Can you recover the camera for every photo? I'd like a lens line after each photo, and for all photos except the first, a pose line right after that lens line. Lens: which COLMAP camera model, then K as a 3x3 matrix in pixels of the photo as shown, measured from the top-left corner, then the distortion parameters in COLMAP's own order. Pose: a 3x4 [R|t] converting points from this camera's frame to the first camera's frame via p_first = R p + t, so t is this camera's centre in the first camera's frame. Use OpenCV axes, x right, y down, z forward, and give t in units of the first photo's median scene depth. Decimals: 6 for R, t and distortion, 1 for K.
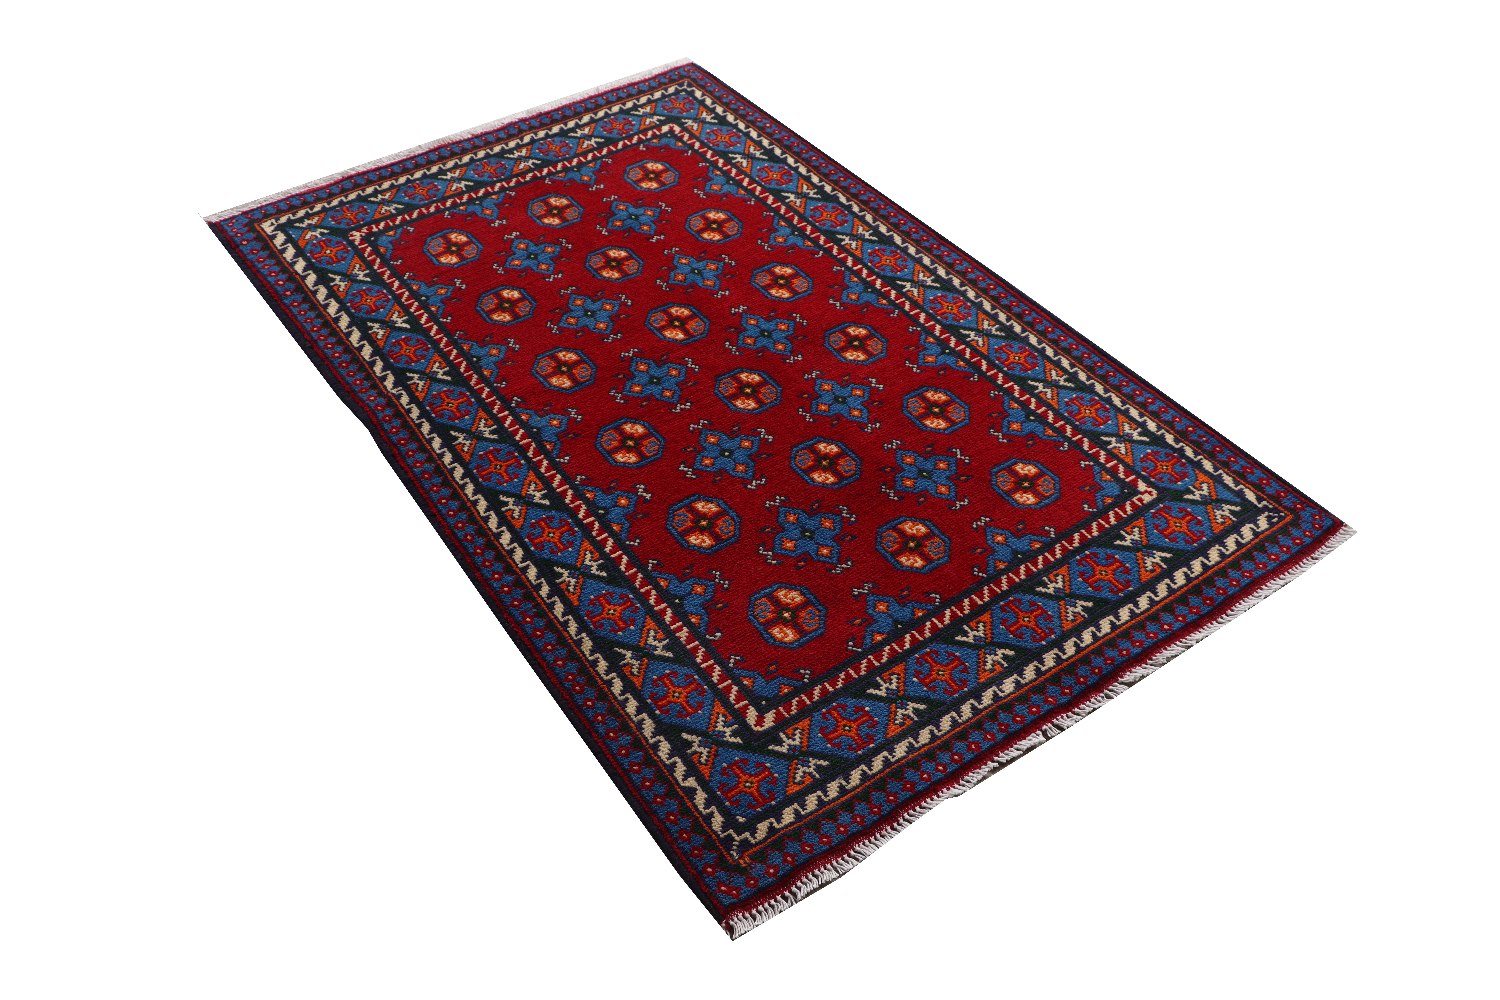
lens RADIAL K [[1317.5, 0, 778.9], [0, 1317.5, 473.2], [0, 0, 1]] dist [-0.142808, 0.141196]
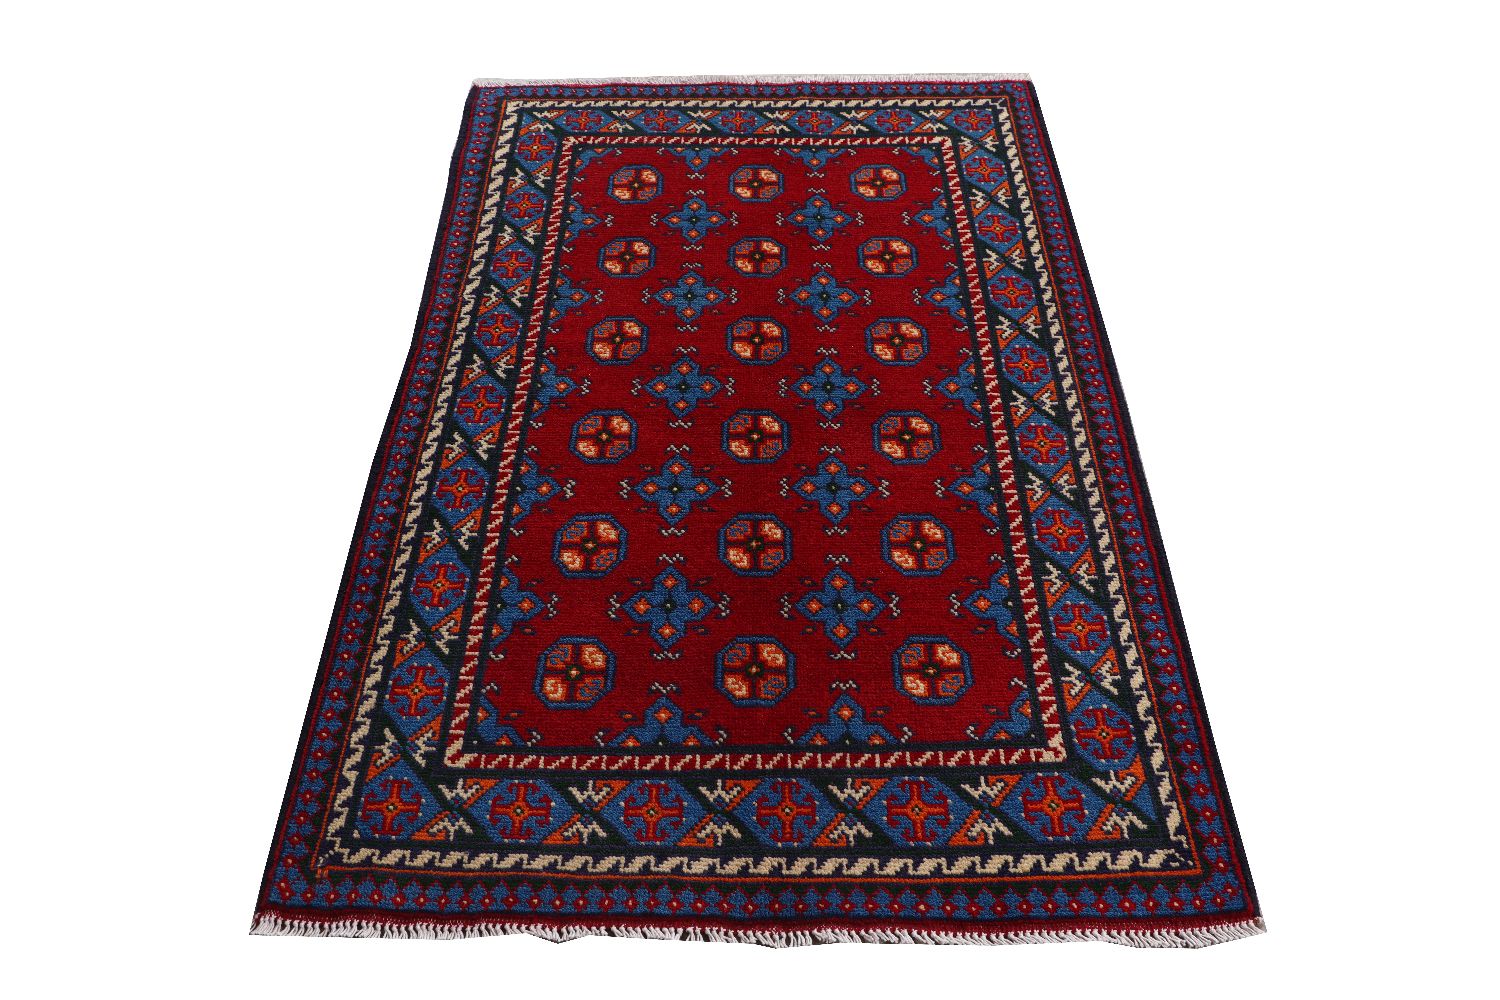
lens RADIAL K [[1317.5, 0, 778.9], [0, 1317.5, 473.2], [0, 0, 1]] dist [-0.142808, 0.141196]
pose [[0.821132, 0.411496, -0.395491, 0.378661], [-0.394186, 0.910014, 0.128418, -0.171406], [0.412746, 0.050449, 0.909448, 0.189367]]
